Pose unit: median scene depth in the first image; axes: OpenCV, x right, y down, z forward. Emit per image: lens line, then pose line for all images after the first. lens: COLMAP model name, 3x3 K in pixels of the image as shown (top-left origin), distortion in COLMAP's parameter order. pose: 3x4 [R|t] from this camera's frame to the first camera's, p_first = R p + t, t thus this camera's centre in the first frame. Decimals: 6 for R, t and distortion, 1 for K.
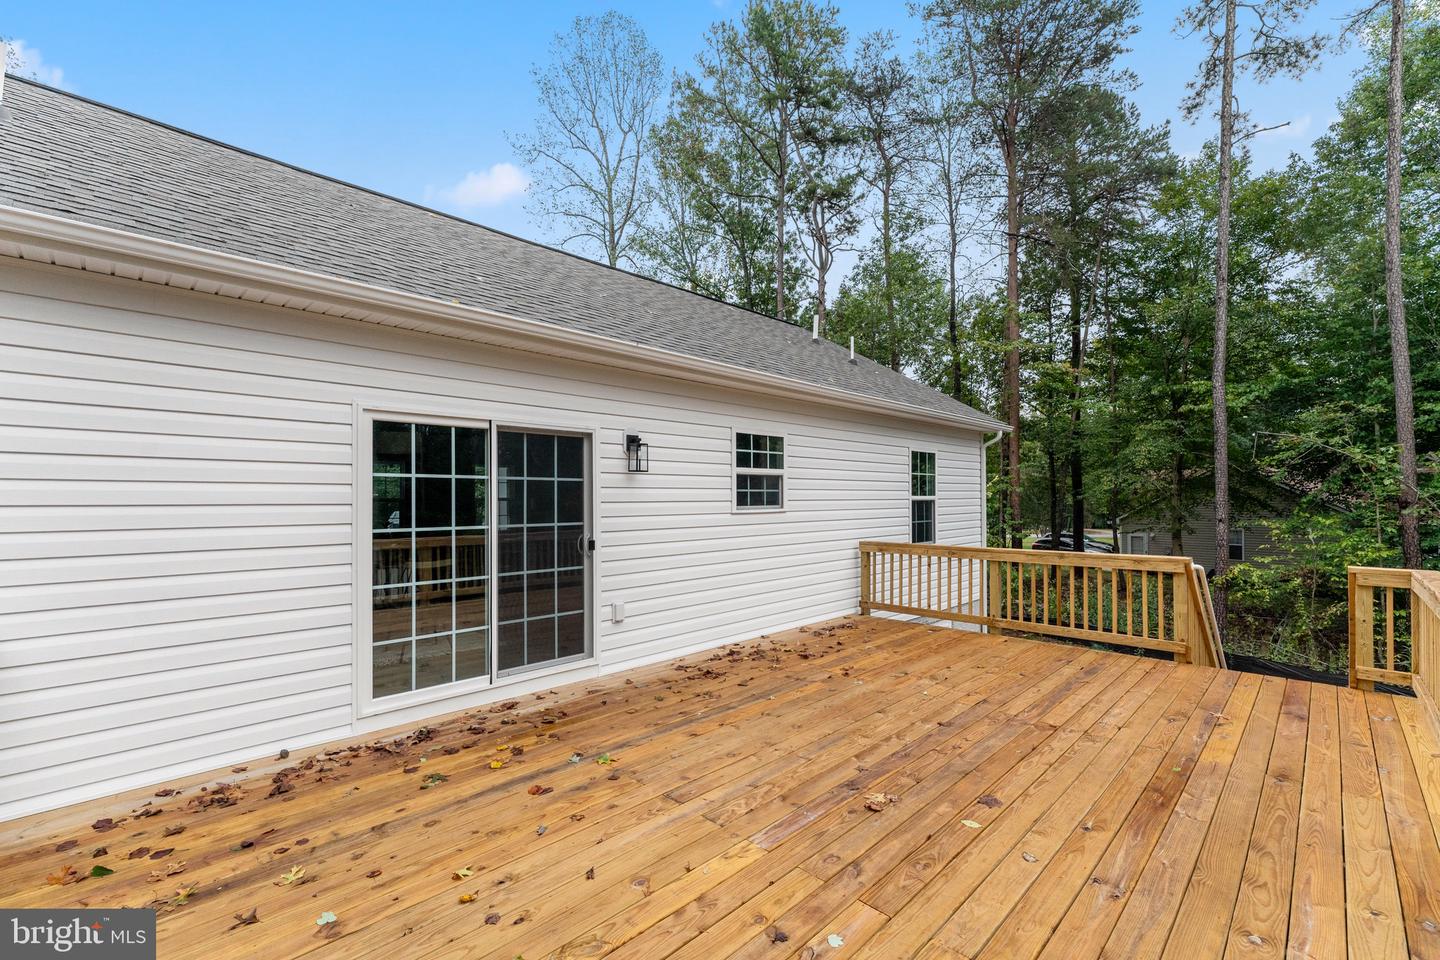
lens RADIAL K [[615.3, 0, 720.0], [0, 615.3, 480.0], [0, 0, 1]] dist [0.002141, 0.000273]
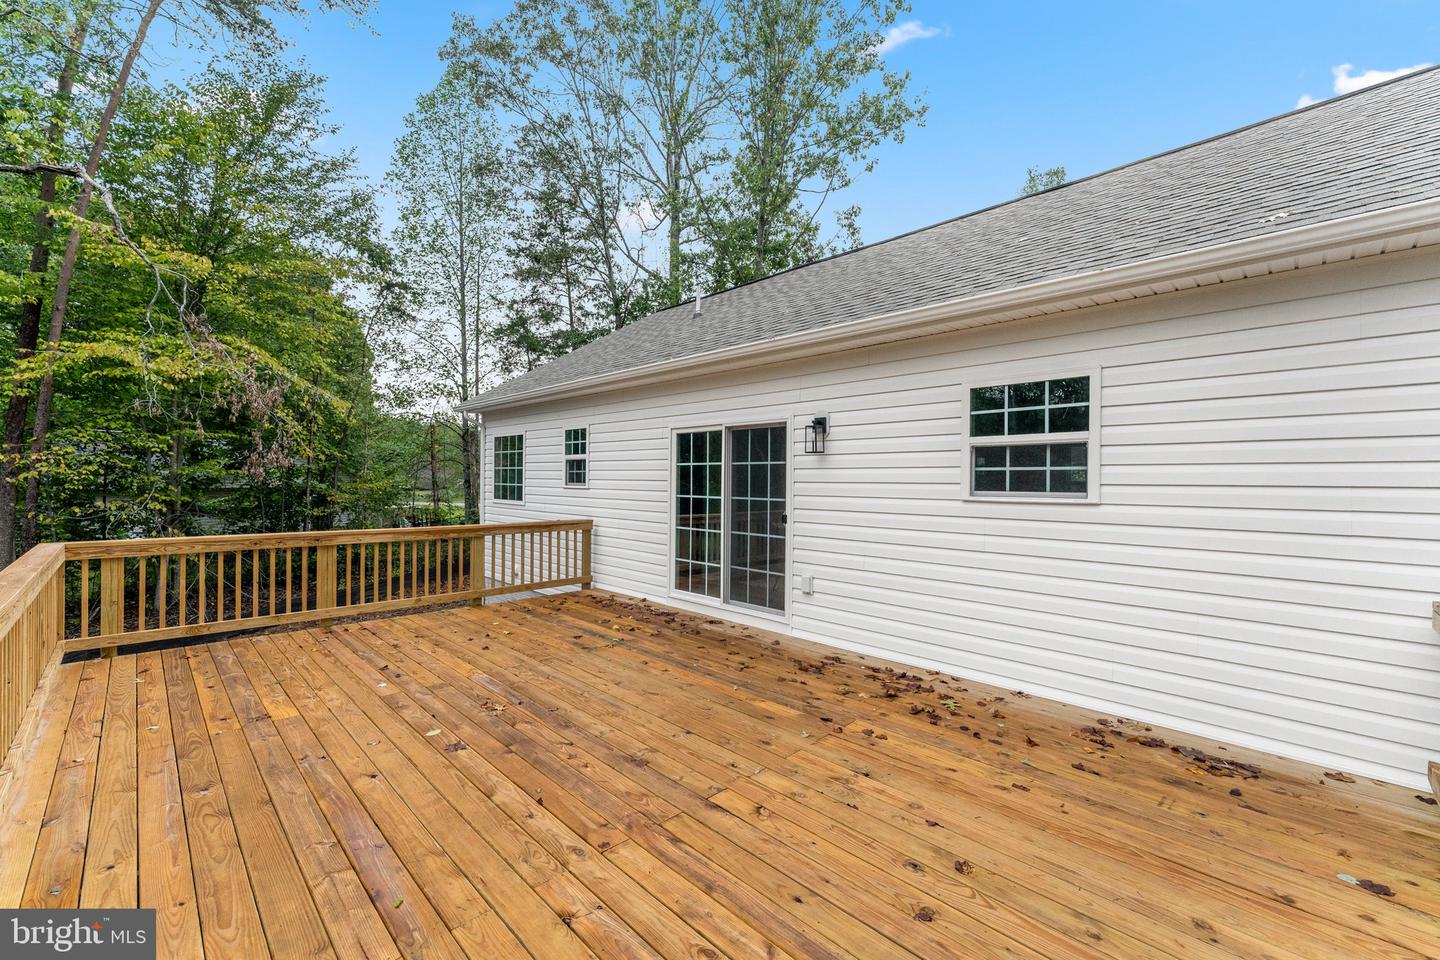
lens RADIAL K [[582.5, 0, 721.0], [0, 582.5, 486.2], [0, 0, 1]] dist [0.001796, 0.000027]
pose [[-0.002354, 0.015302, -0.999880, 0.903089], [0.023153, 0.999616, 0.015243, 0.024776], [0.999729, -0.023115, -0.002708, 0.909234]]
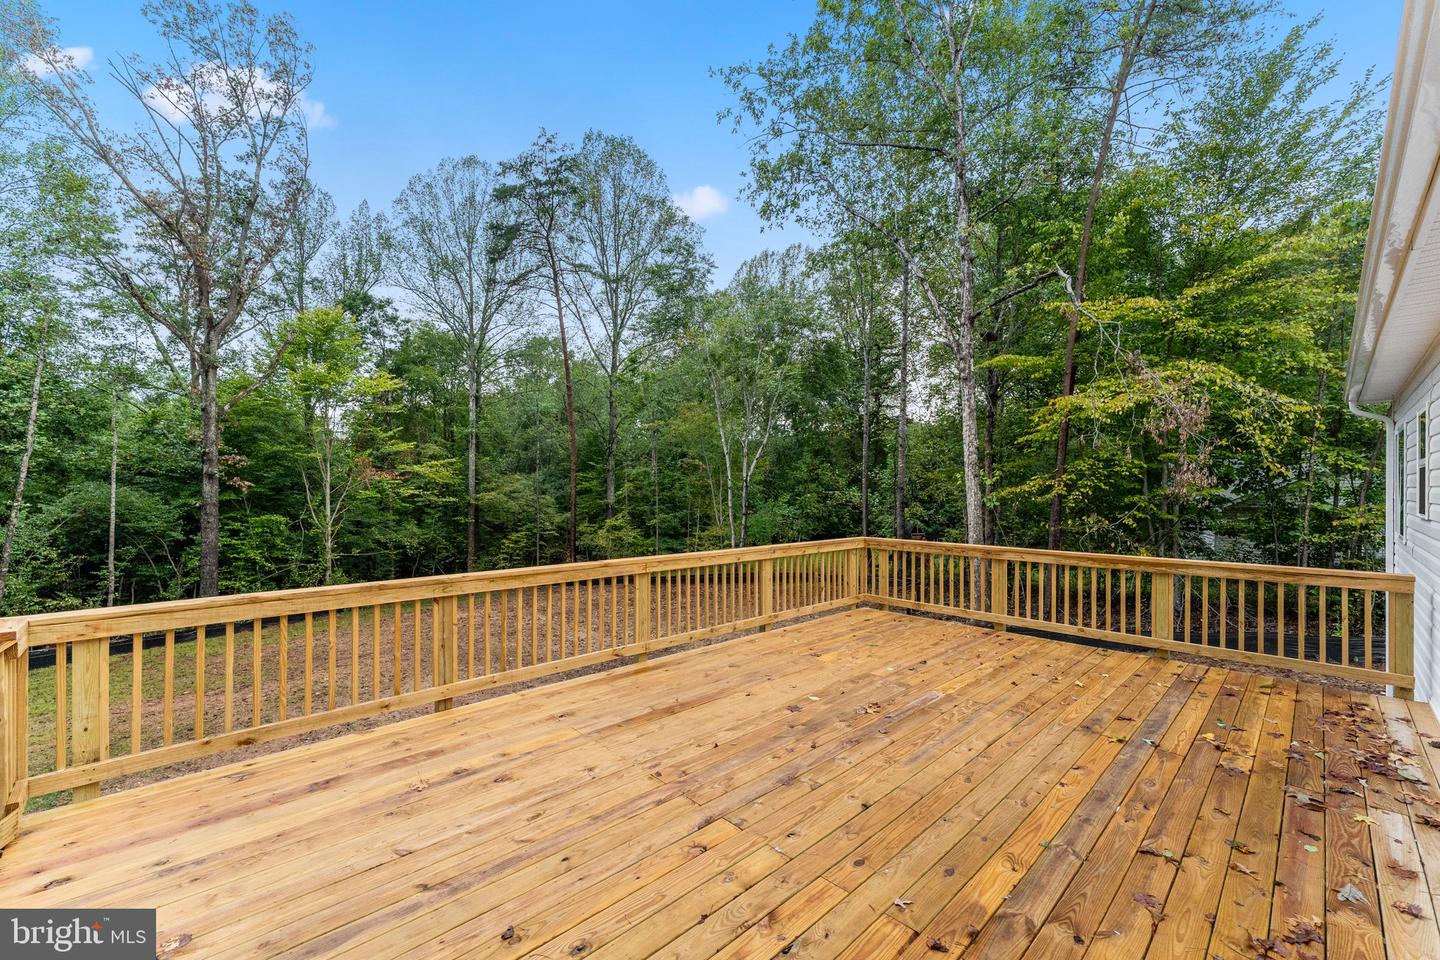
lens RADIAL K [[582.5, 0, 721.0], [0, 582.5, 486.2], [0, 0, 1]] dist [0.001796, 0.000027]
pose [[-0.999692, 0.001106, 0.024792, 0.349010], [0.000074, 0.999135, -0.041576, 0.031768], [-0.024817, -0.041561, -0.998828, 1.458027]]
